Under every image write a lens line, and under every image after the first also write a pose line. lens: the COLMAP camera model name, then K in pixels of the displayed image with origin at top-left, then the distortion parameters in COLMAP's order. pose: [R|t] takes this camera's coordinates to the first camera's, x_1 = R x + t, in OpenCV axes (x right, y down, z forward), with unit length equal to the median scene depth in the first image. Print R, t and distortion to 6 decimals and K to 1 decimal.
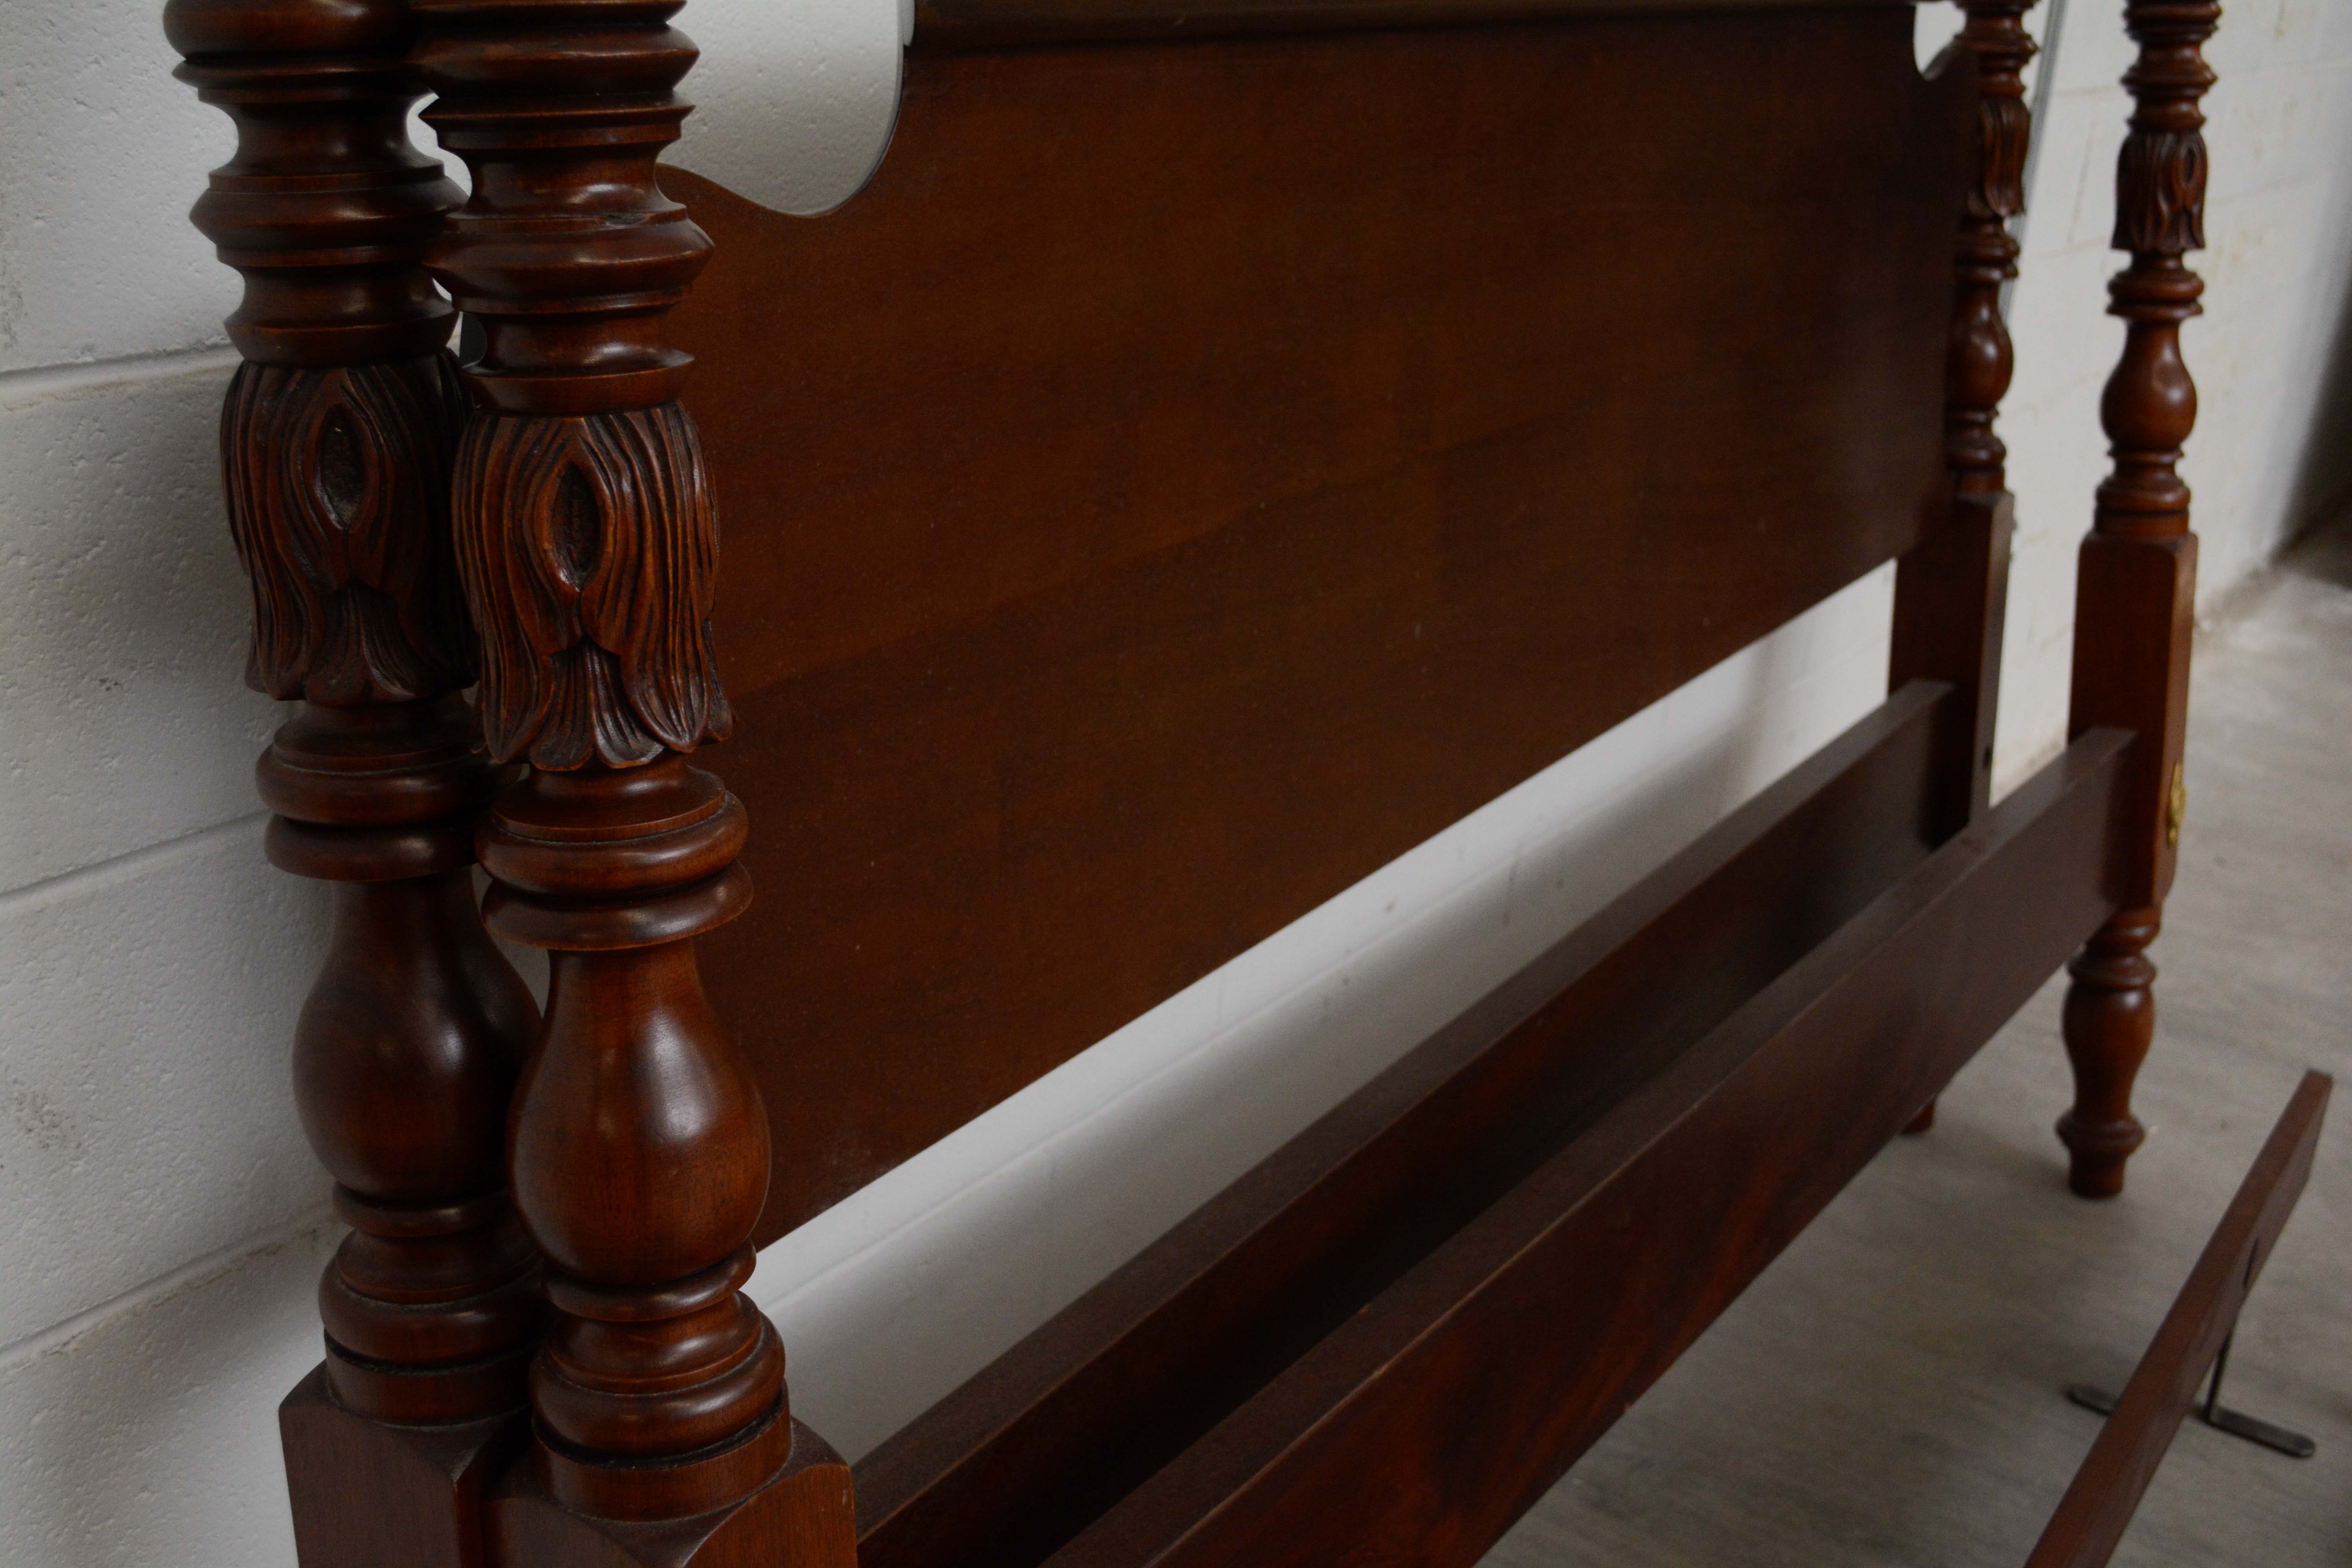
lens RADIAL K [[2688.1, 0, 1181.8], [0, 2688.1, 793.5], [0, 0, 1]] dist [-0.045213, 0.000000]
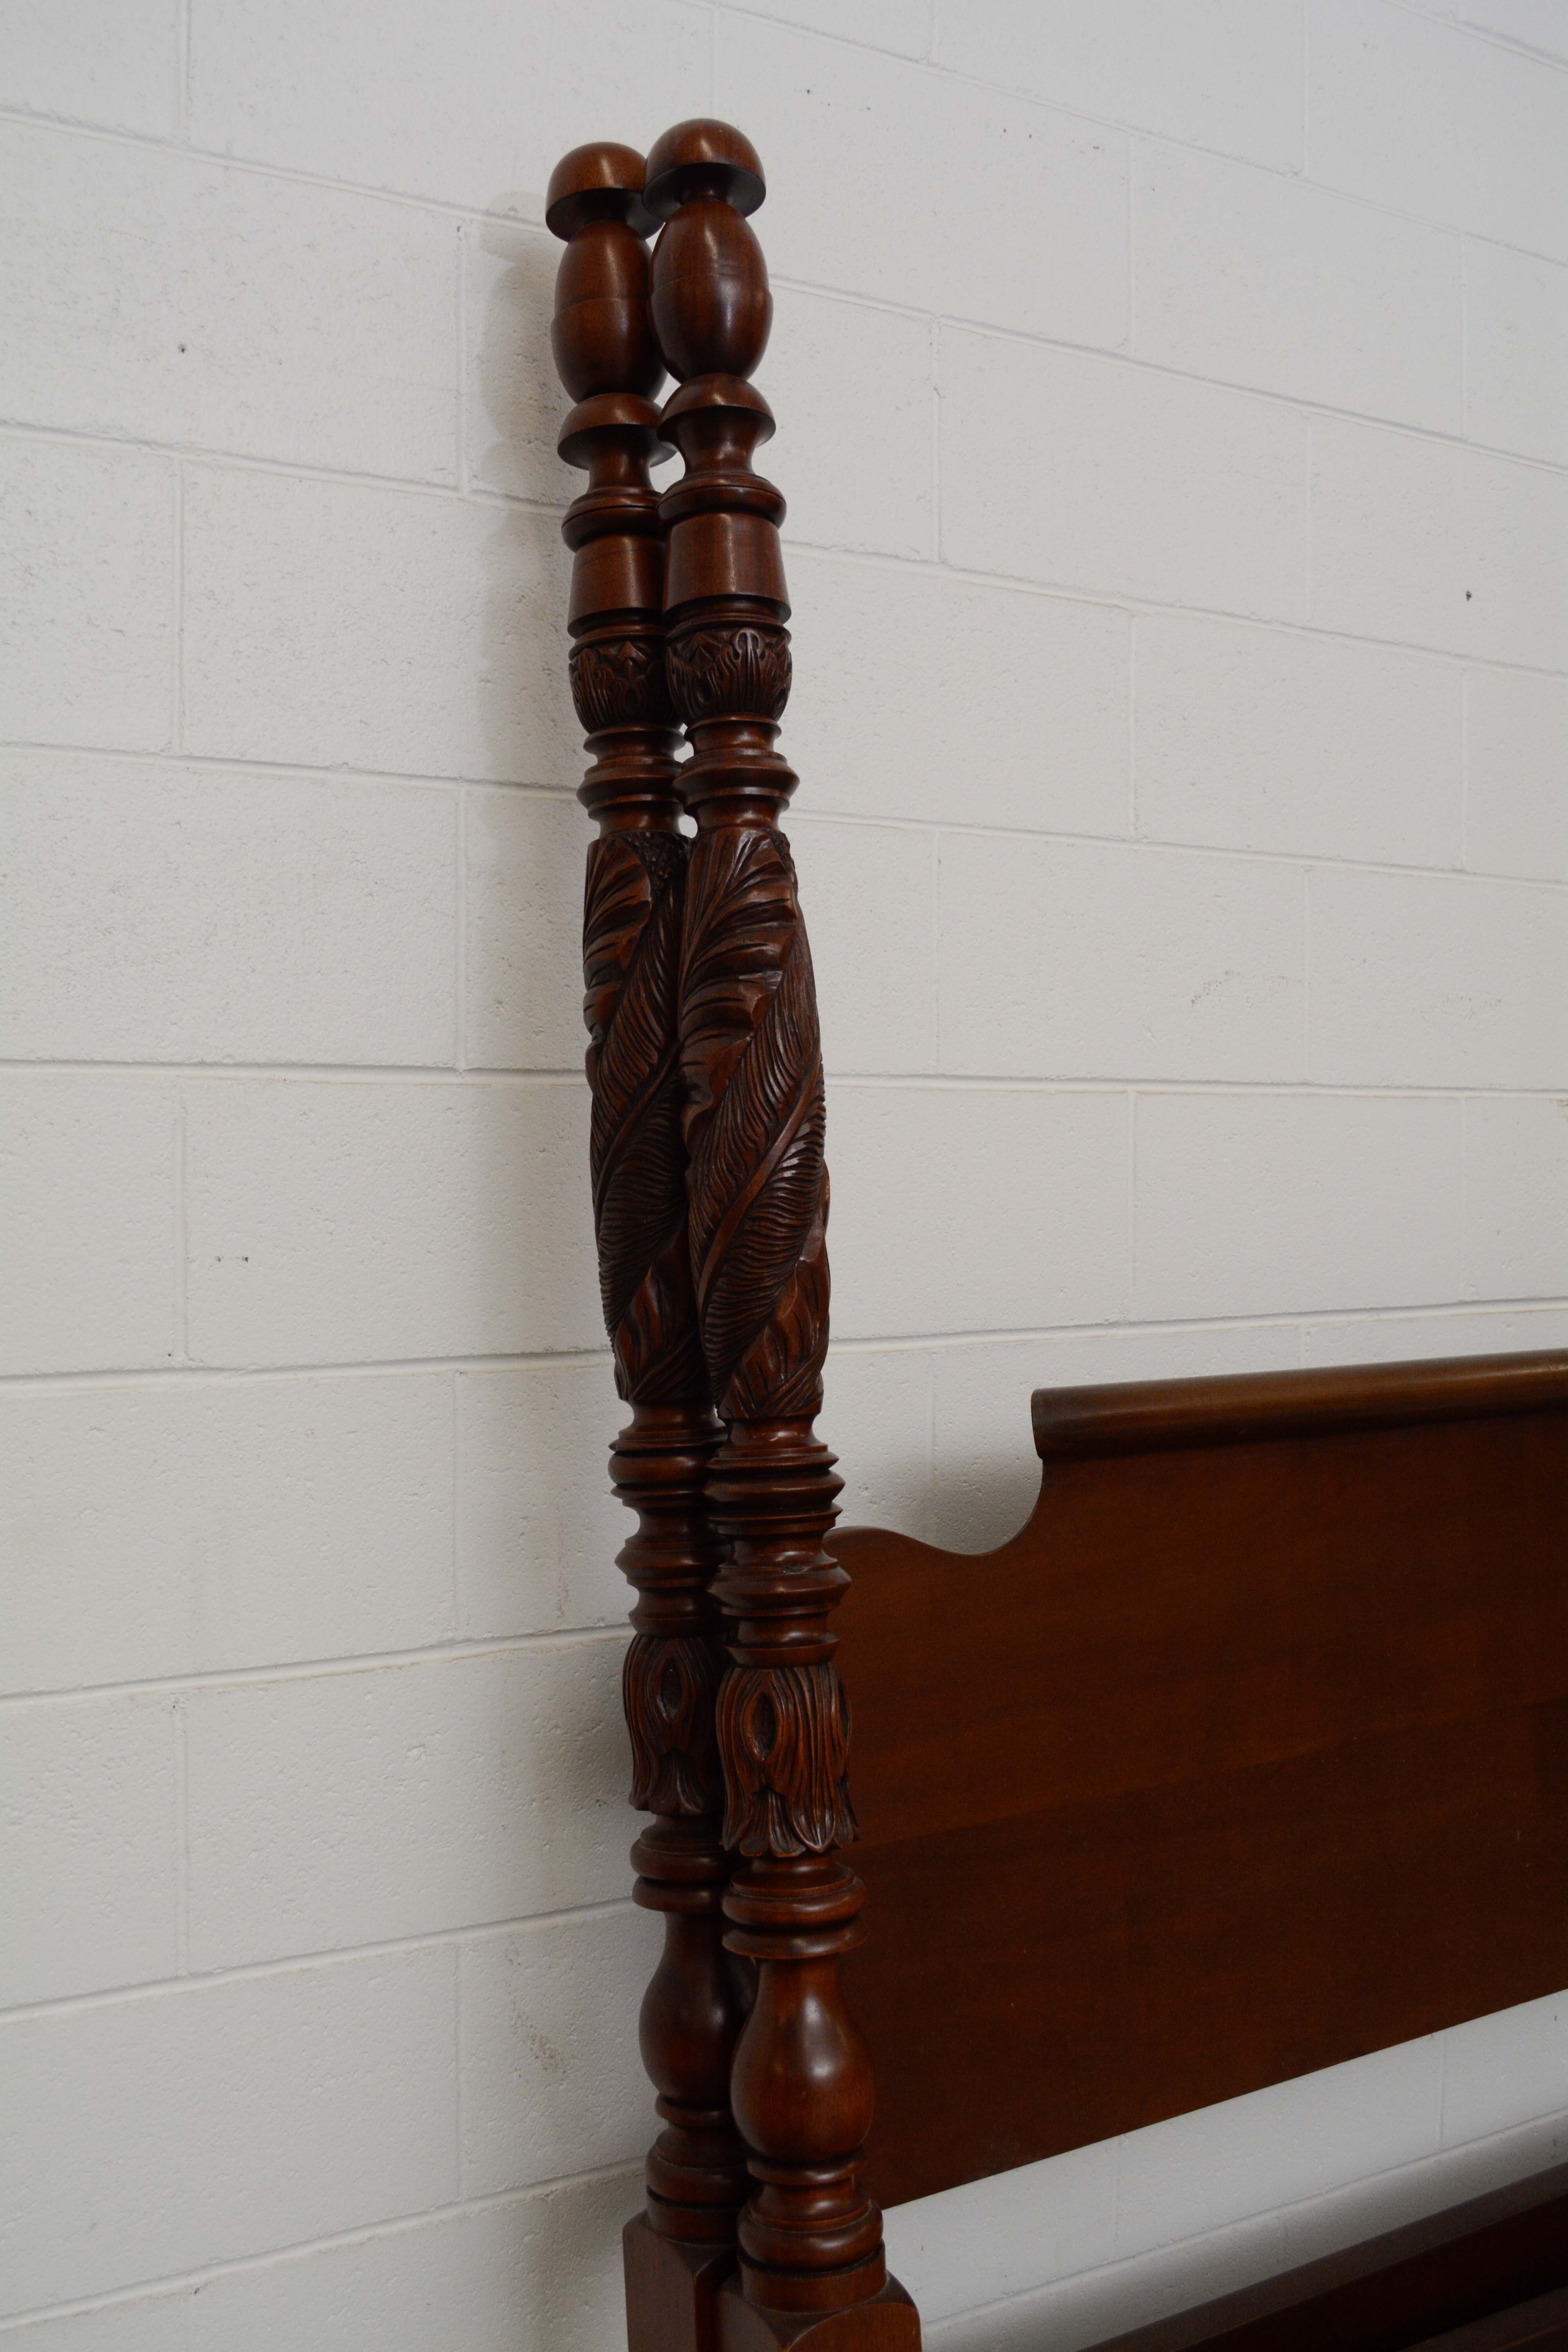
lens RADIAL K [[2544.6, 0, 790.2], [0, 2544.6, 1176.7], [0, 0, 1]] dist [-0.024255, 0.000000]
pose [[0.897069, -0.052037, -0.438816, 0.557254], [-0.089173, 0.951294, -0.295105, 0.057509], [0.432800, 0.303860, 0.848736, -0.610568]]
